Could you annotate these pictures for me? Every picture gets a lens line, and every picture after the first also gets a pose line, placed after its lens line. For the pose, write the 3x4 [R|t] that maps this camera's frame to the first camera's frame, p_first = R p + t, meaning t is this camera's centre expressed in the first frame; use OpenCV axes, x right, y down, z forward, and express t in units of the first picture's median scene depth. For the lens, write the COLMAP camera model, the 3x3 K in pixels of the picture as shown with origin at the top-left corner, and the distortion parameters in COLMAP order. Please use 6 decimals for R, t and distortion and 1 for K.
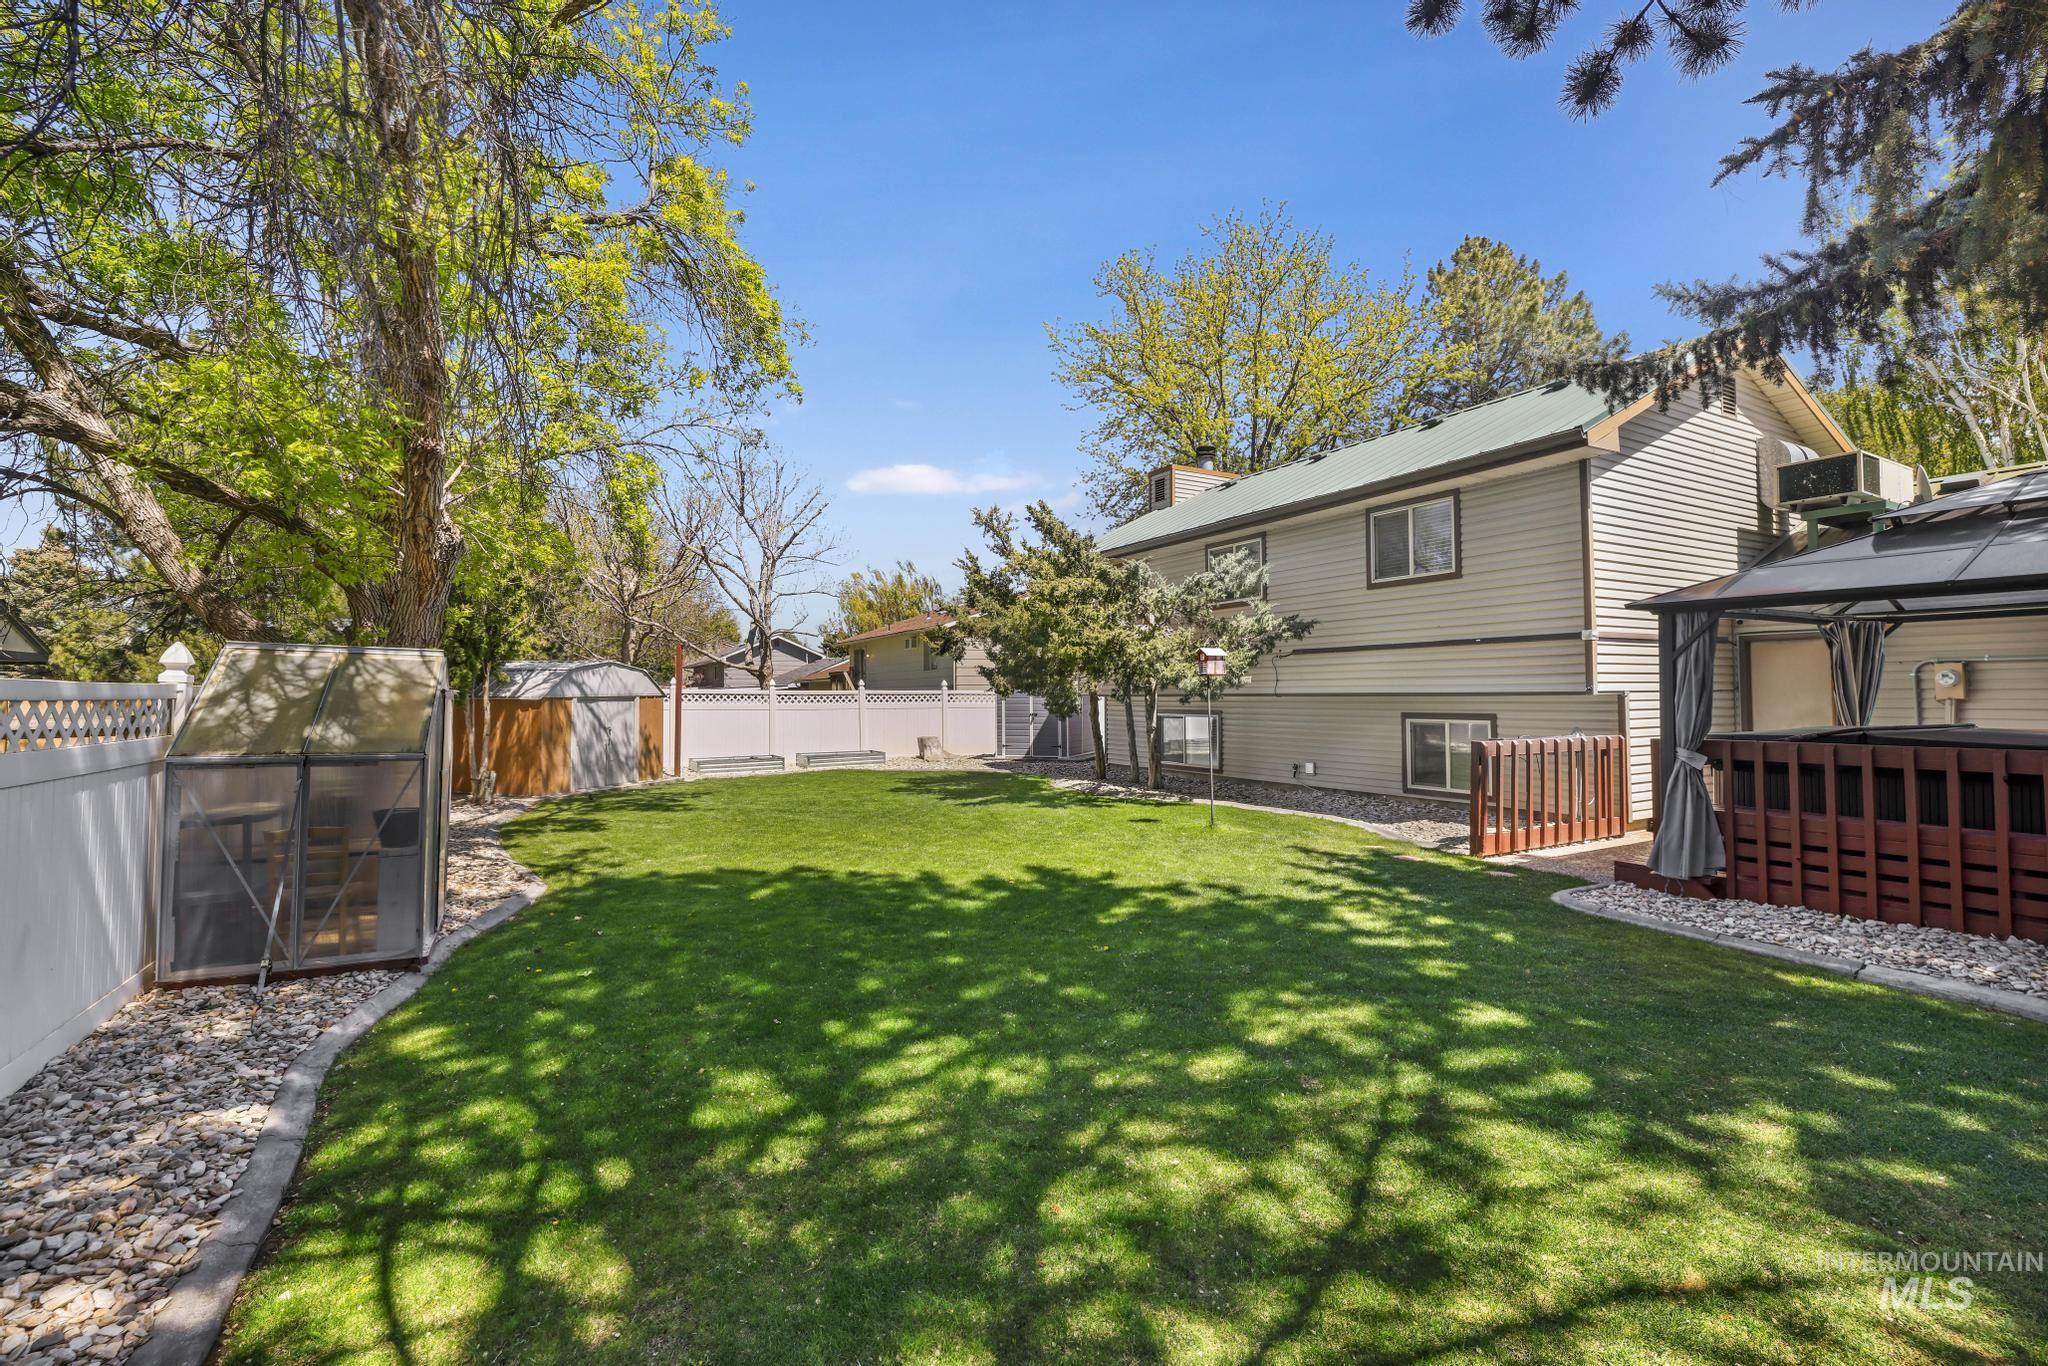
lens RADIAL K [[831.1, 0, 1010.7], [0, 831.1, 680.7], [0, 0, 1]] dist [-0.003290, -0.000006]
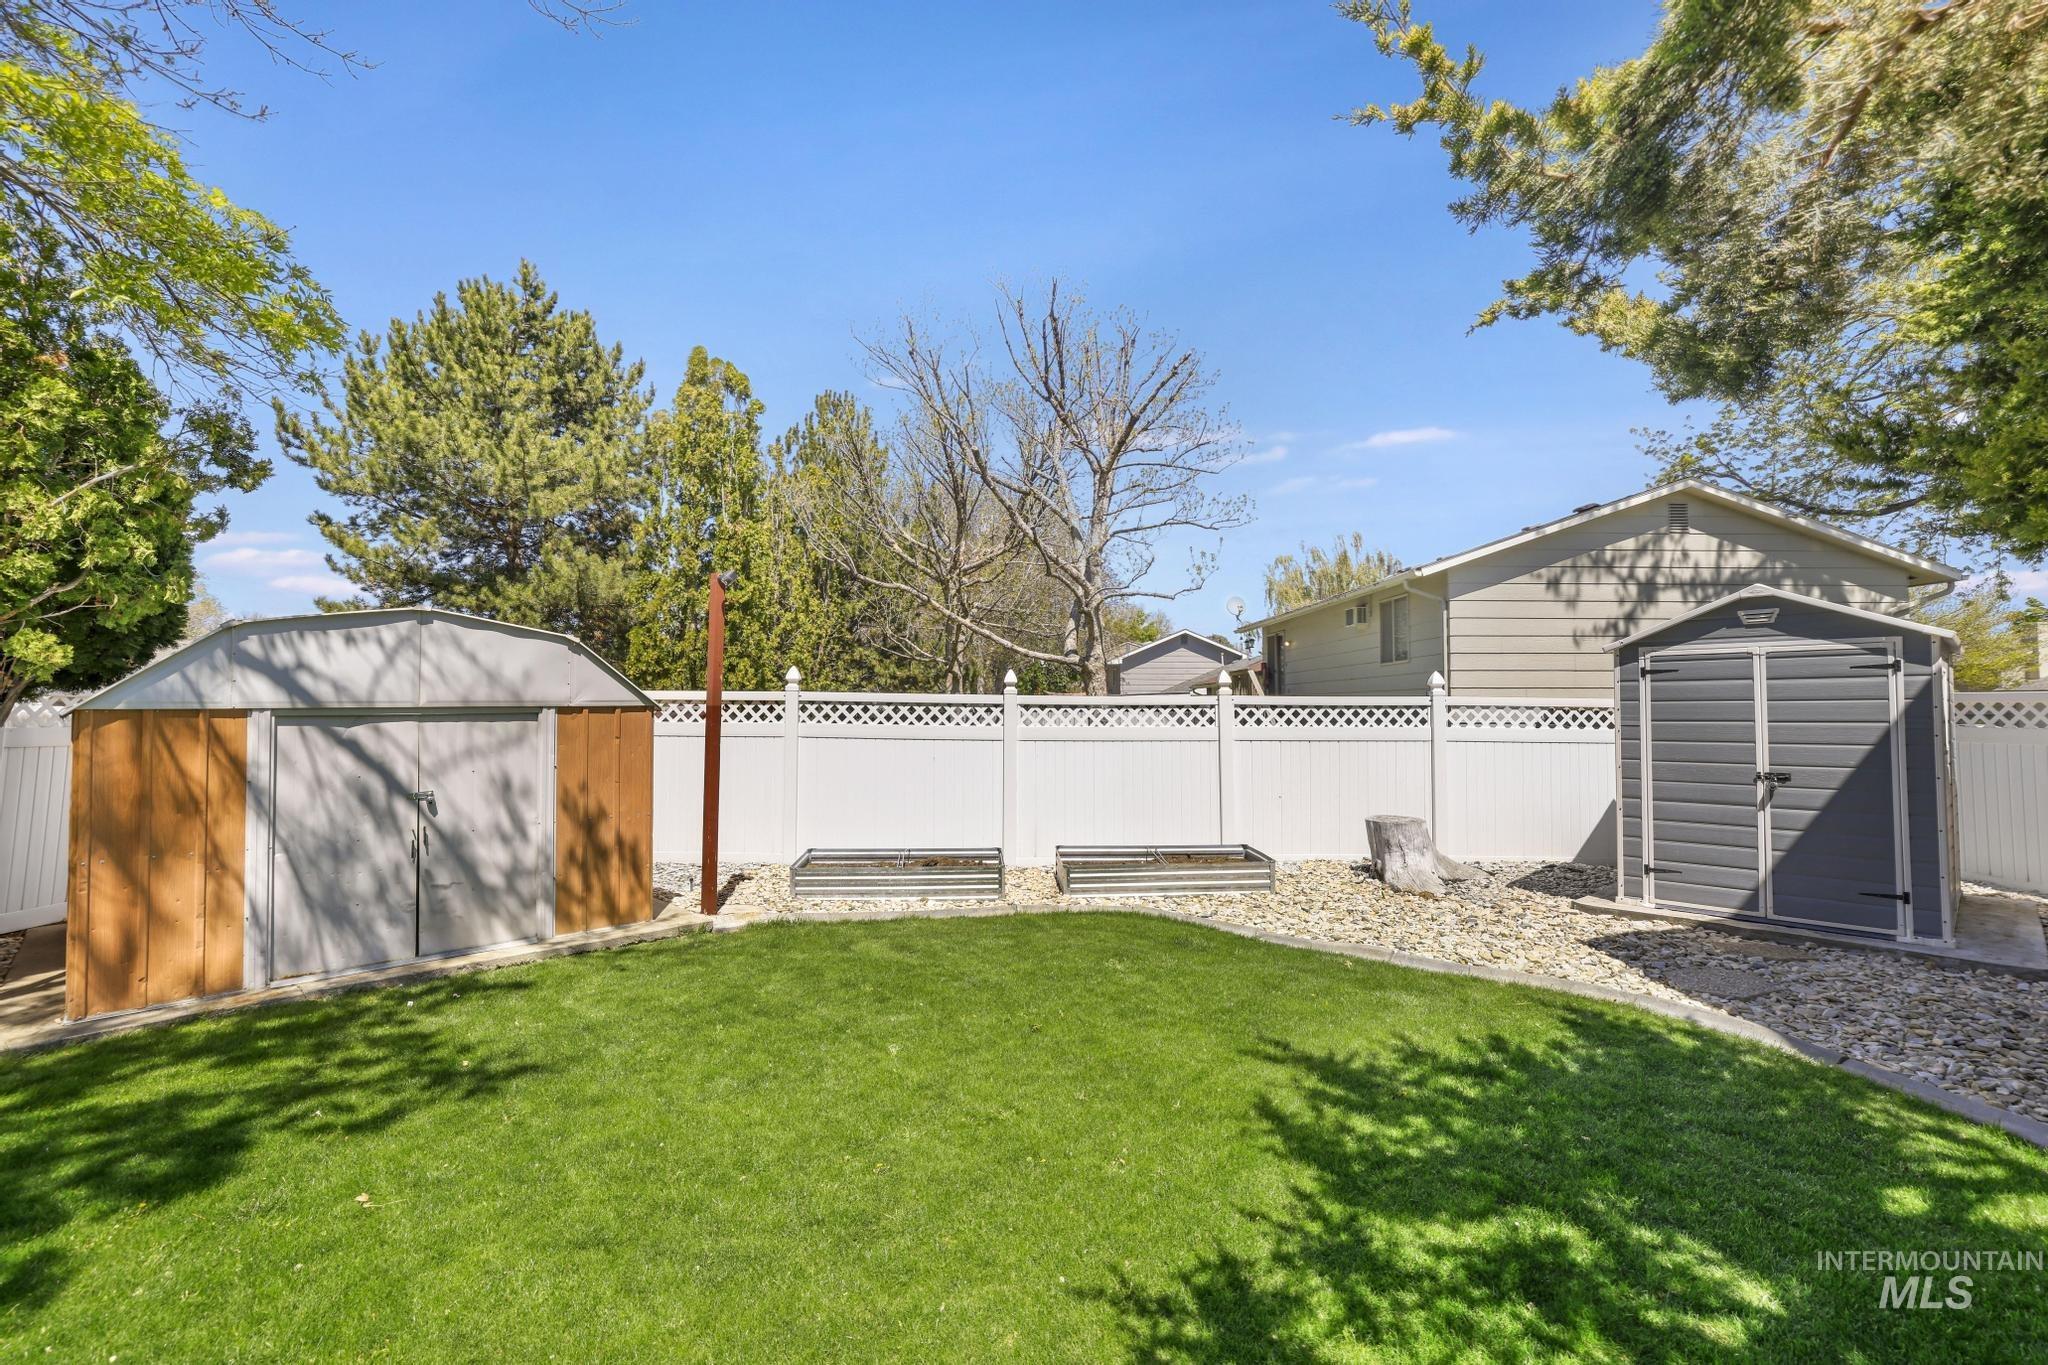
lens RADIAL K [[831.1, 0, 1028.4], [0, 831.1, 678.7], [0, 0, 1]] dist [-0.003290, -0.000006]
pose [[0.876697, -0.006181, -0.481003, -0.086246], [-0.000475, 0.999906, -0.013714, 0.011501], [0.481043, 0.012251, 0.876612, 0.796392]]
